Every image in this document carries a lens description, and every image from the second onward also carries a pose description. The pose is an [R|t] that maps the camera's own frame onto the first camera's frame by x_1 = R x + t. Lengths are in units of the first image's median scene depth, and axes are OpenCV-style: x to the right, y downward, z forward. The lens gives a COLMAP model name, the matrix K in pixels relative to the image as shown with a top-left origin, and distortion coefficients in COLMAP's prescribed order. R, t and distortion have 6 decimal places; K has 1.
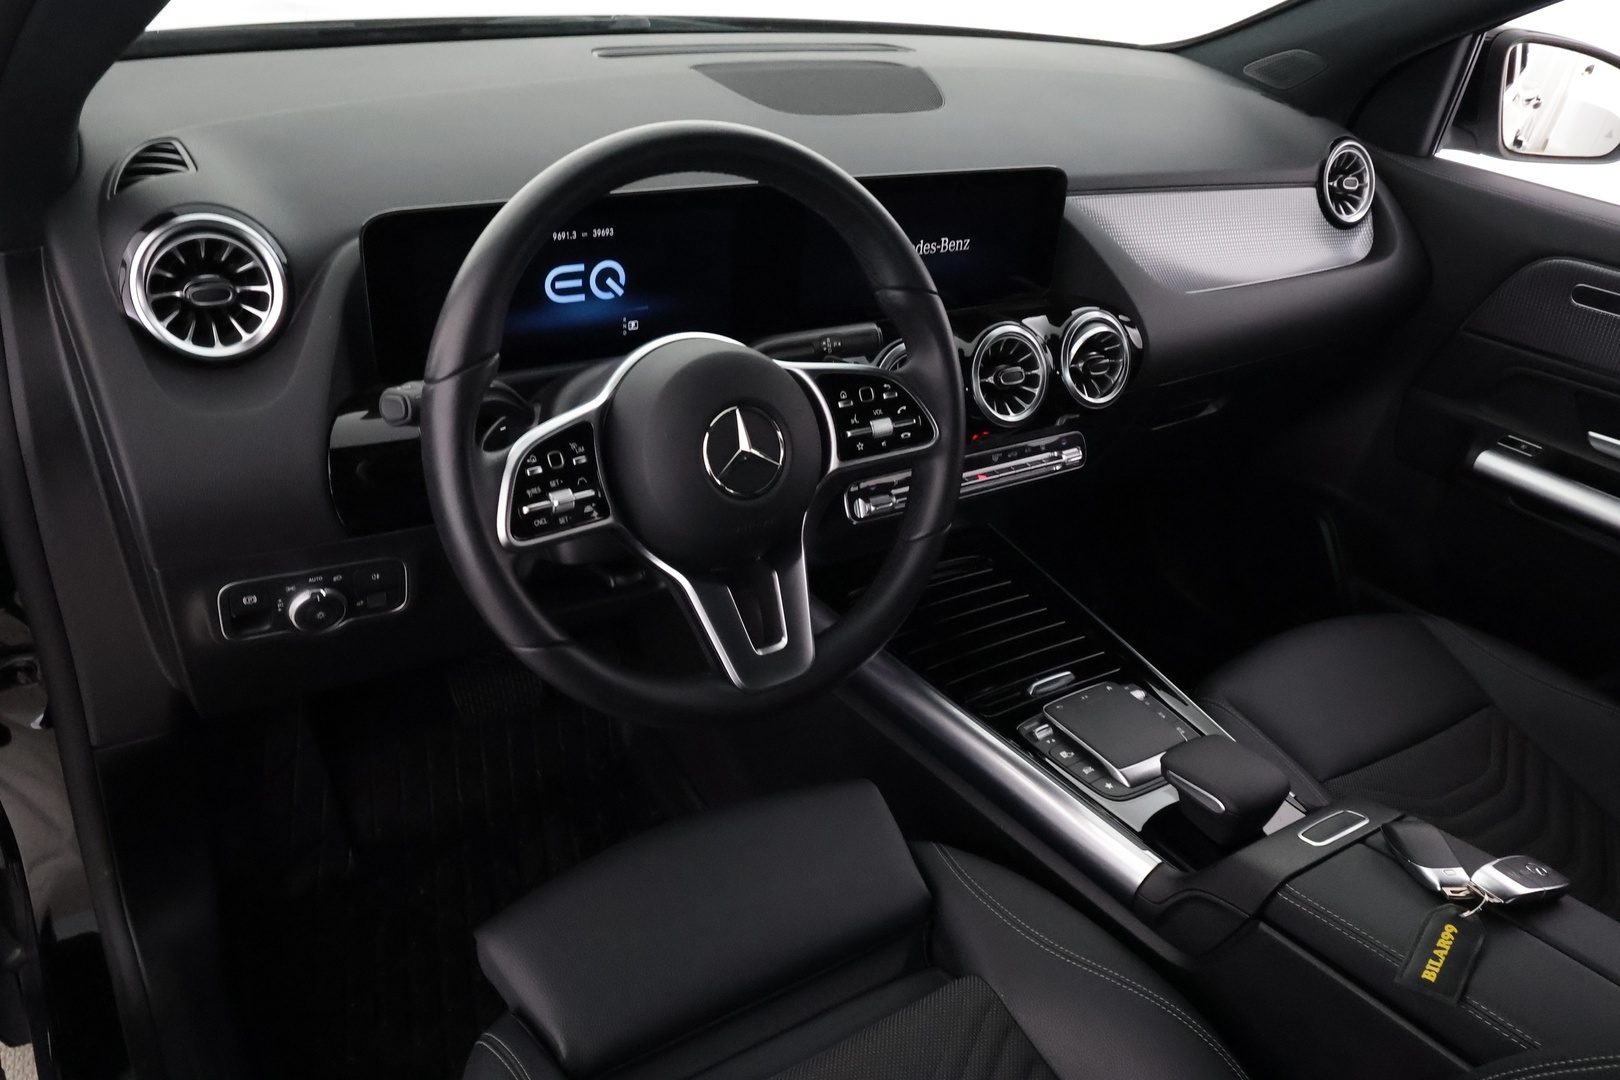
lens RADIAL K [[1287.9, 0, 818.6], [0, 1287.9, 537.0], [0, 0, 1]] dist [0.002092, -0.017953]
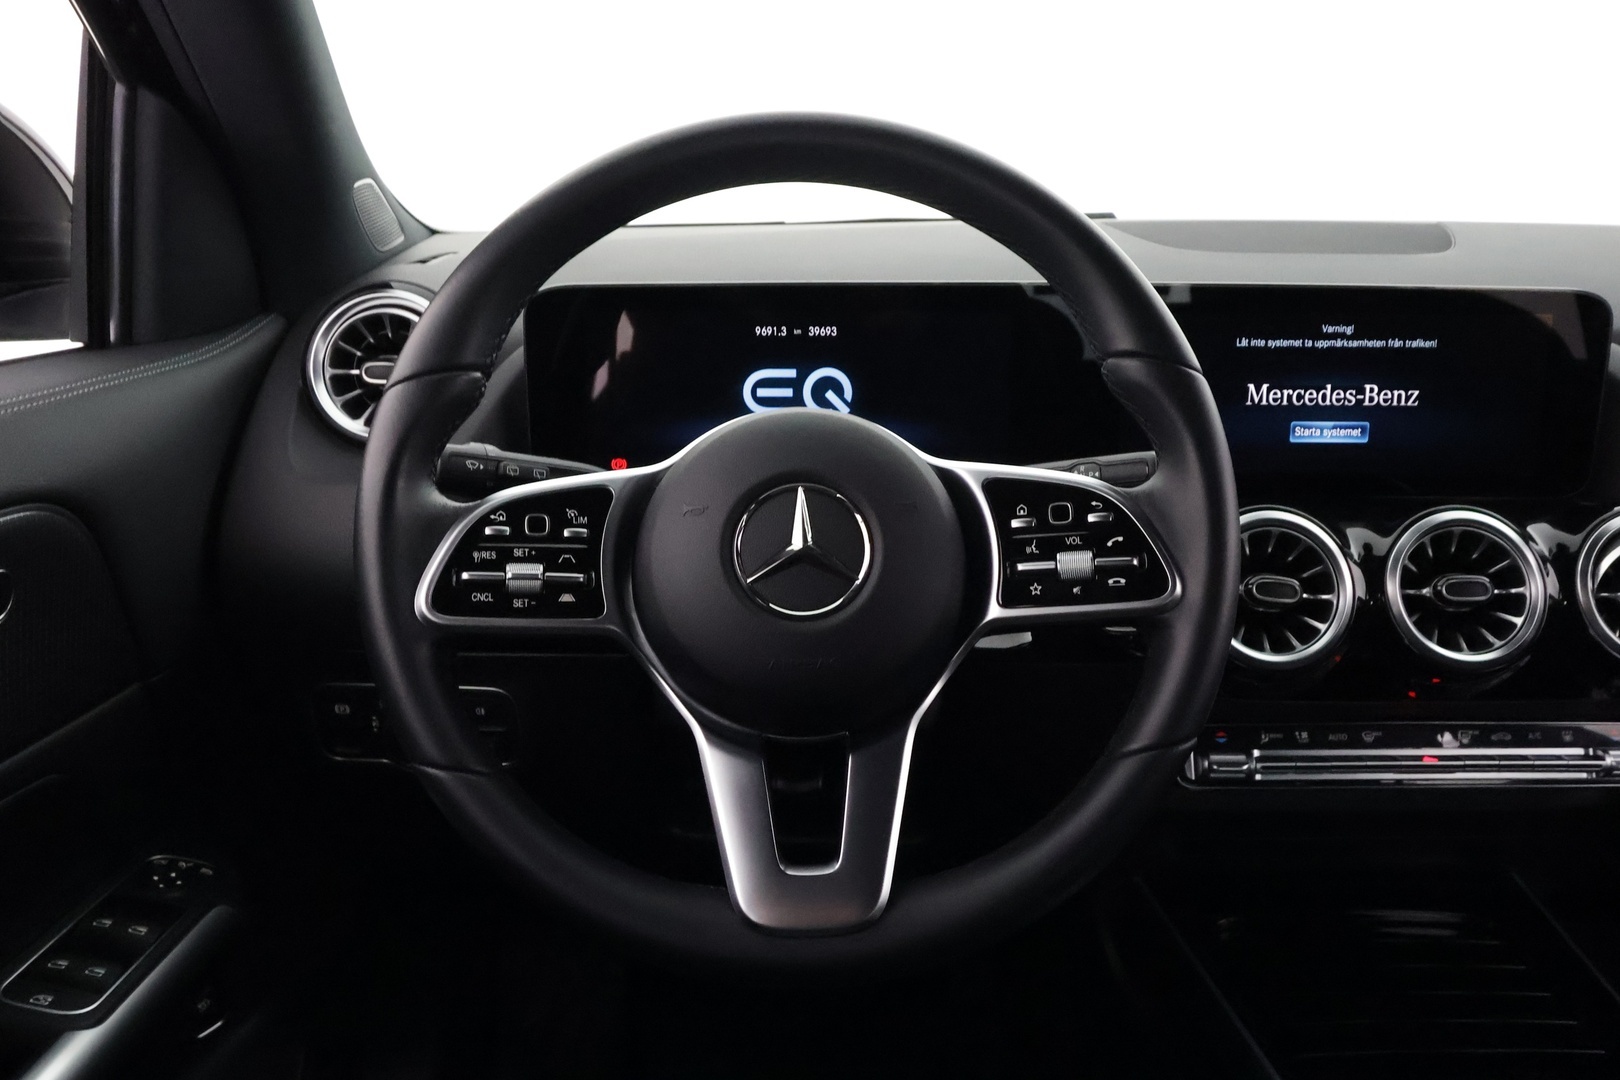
lens RADIAL K [[1269.7, 0, 809.3], [0, 1269.7, 537.2], [0, 0, 1]] dist [-0.004083, 0.018639]
pose [[0.837988, 0.046254, -0.543725, 0.254654], [-0.201022, 0.952495, -0.228786, 0.064653], [0.507313, 0.301020, 0.807477, 0.397600]]
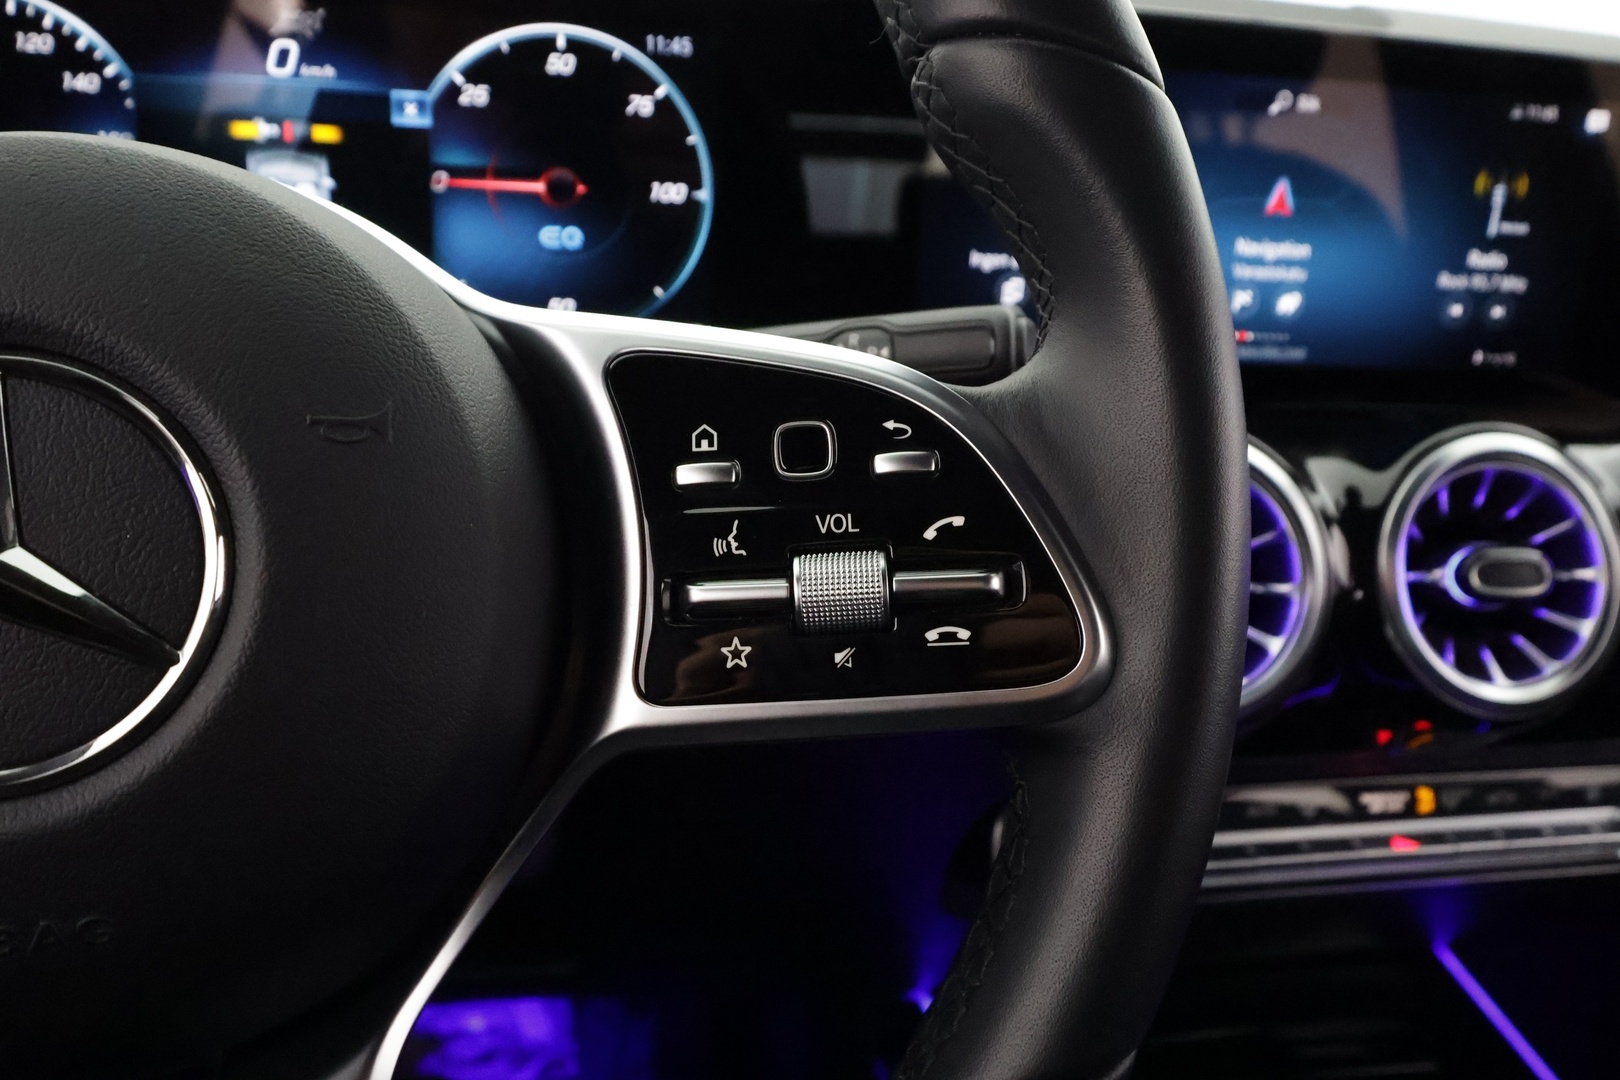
lens RADIAL K [[1297.7, 0, 809.1], [0, 1297.7, 538.7], [0, 0, 1]] dist [-0.017179, -0.007876]
pose [[0.925257, 0.091064, -0.368249, 0.120299], [-0.166040, 0.970048, -0.177306, -0.046589], [0.341073, 0.225198, 0.912664, 0.718520]]
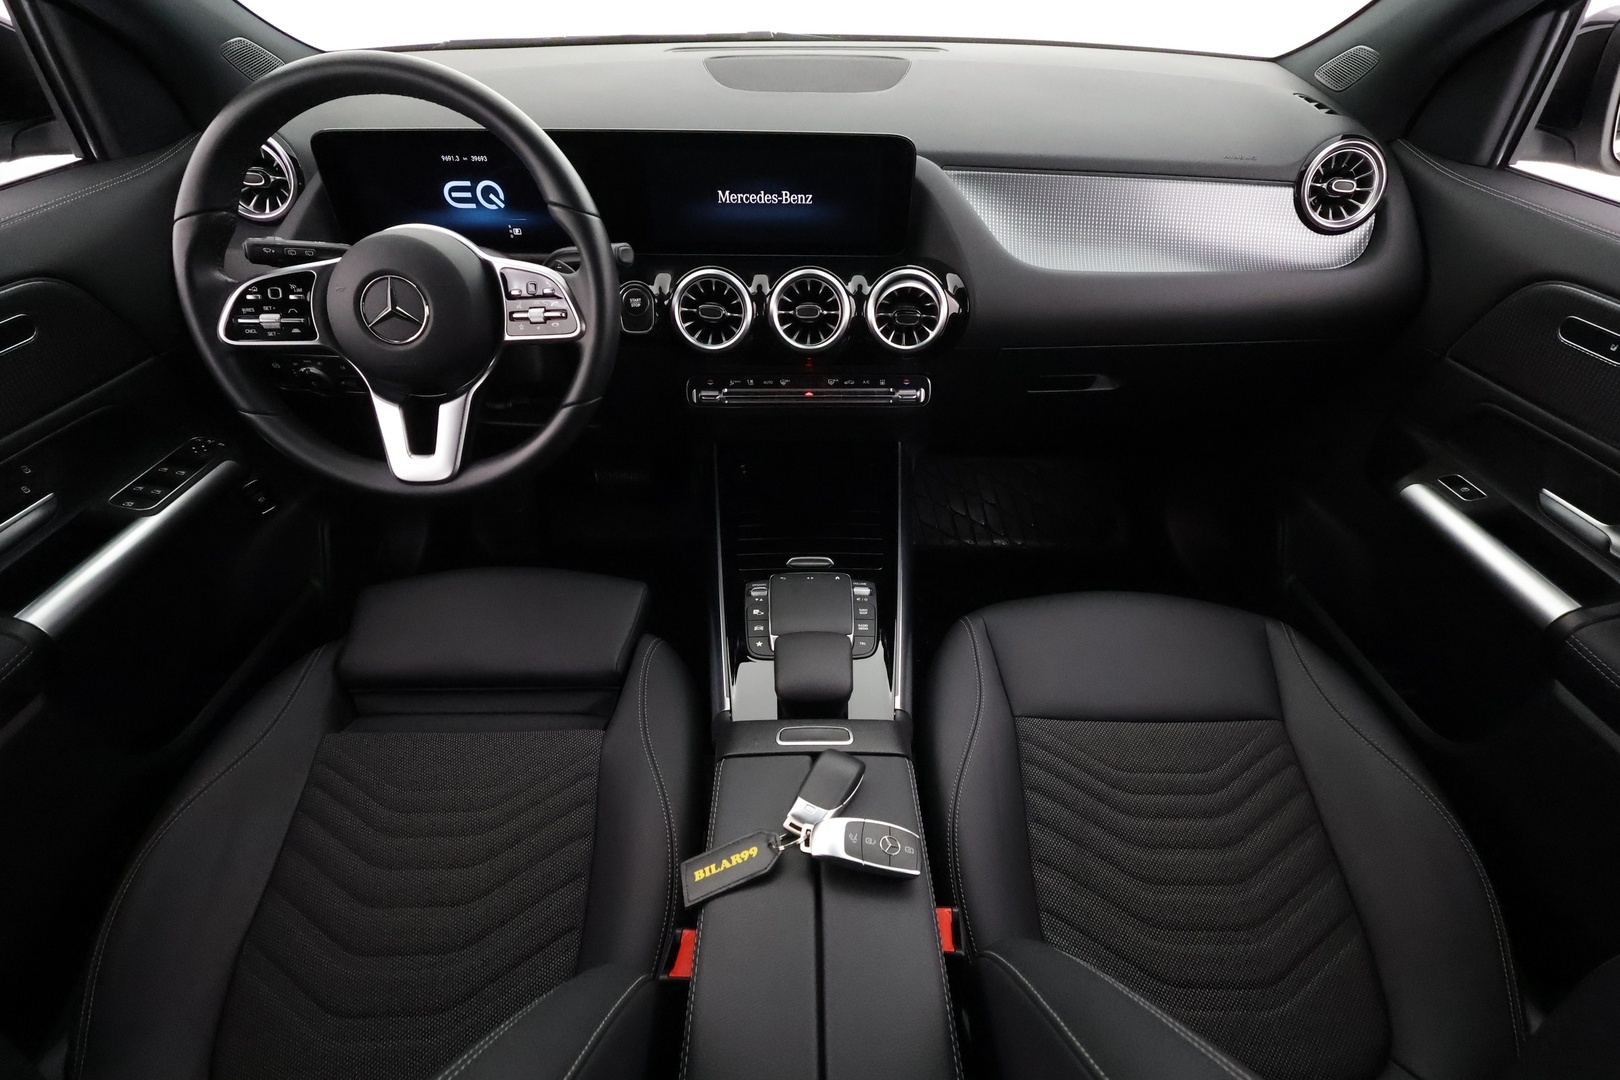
lens RADIAL K [[760.8, 0, 813.8], [0, 760.8, 532.8], [0, 0, 1]] dist [-0.000962, 0.003309]
pose [[0.835457, 0.271583, -0.477760, 0.658203], [-0.206571, 0.960795, 0.184934, -0.068358], [0.509255, -0.055813, 0.858804, 0.432032]]
